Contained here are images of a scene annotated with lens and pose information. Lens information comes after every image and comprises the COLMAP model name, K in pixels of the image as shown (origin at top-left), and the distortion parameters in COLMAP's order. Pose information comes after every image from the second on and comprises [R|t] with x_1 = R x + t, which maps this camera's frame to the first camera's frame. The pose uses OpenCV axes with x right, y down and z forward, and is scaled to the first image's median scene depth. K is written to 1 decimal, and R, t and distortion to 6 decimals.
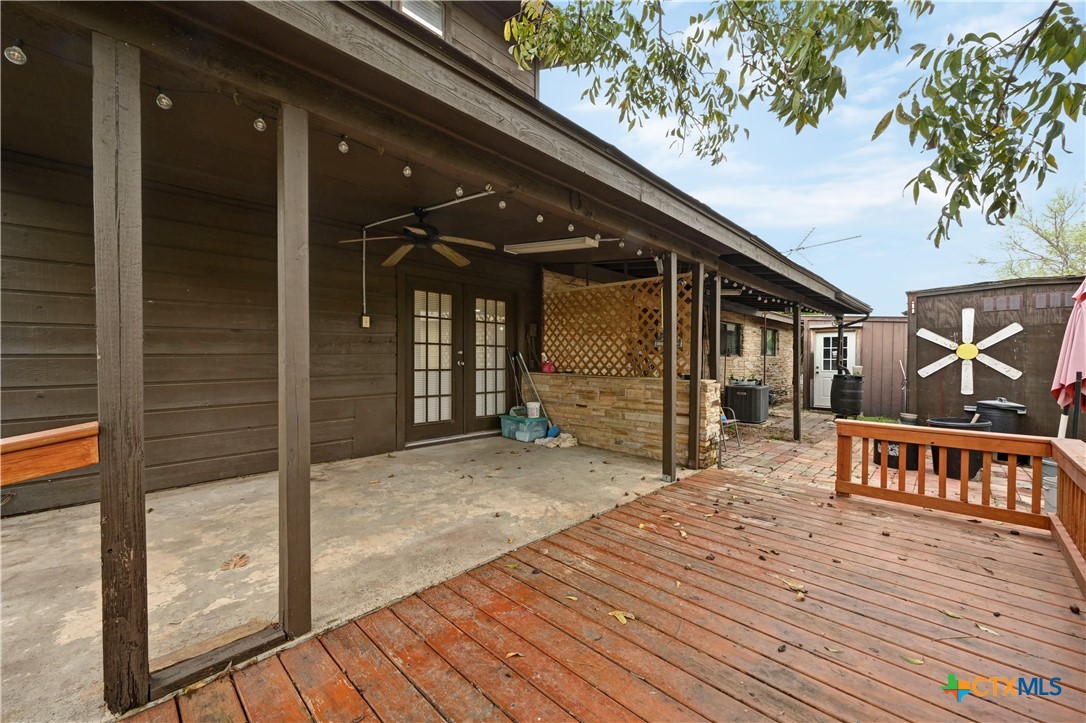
lens RADIAL K [[427.4, 0, 545.1], [0, 427.4, 359.9], [0, 0, 1]] dist [0.002046, 0.000177]
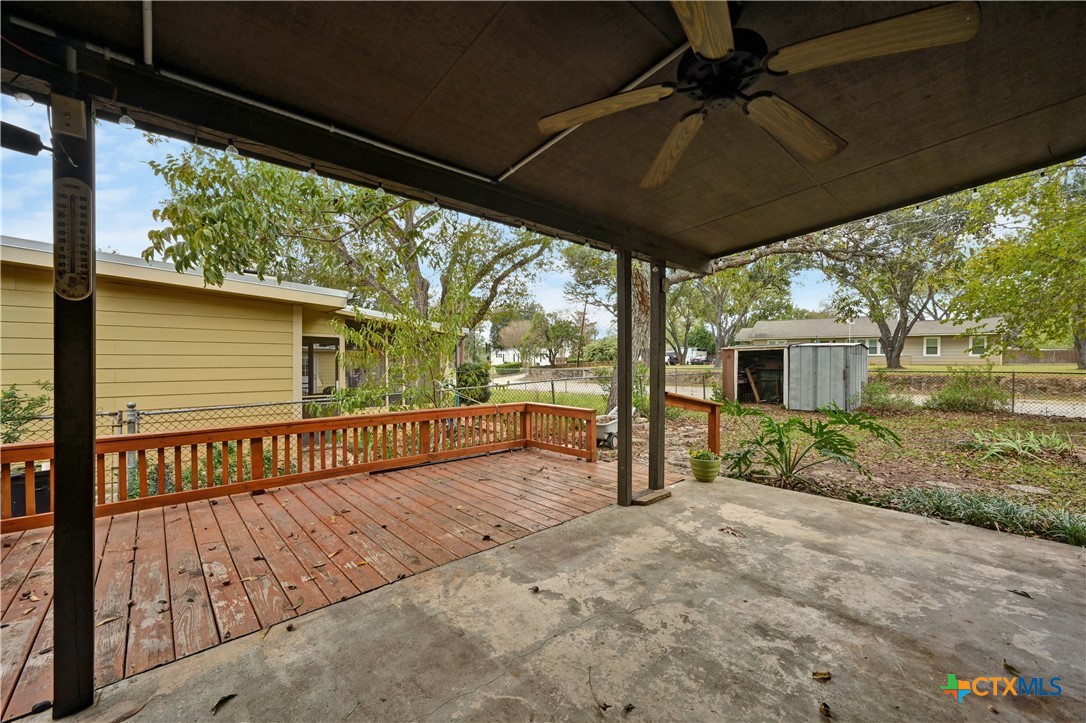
lens RADIAL K [[427.4, 0, 540.7], [0, 427.4, 364.2], [0, 0, 1]] dist [0.002046, 0.000177]
pose [[-0.998005, -0.004240, 0.062996, -0.161750], [-0.003468, 0.999918, 0.012354, -0.026527], [-0.063043, 0.012111, -0.997937, 1.568371]]
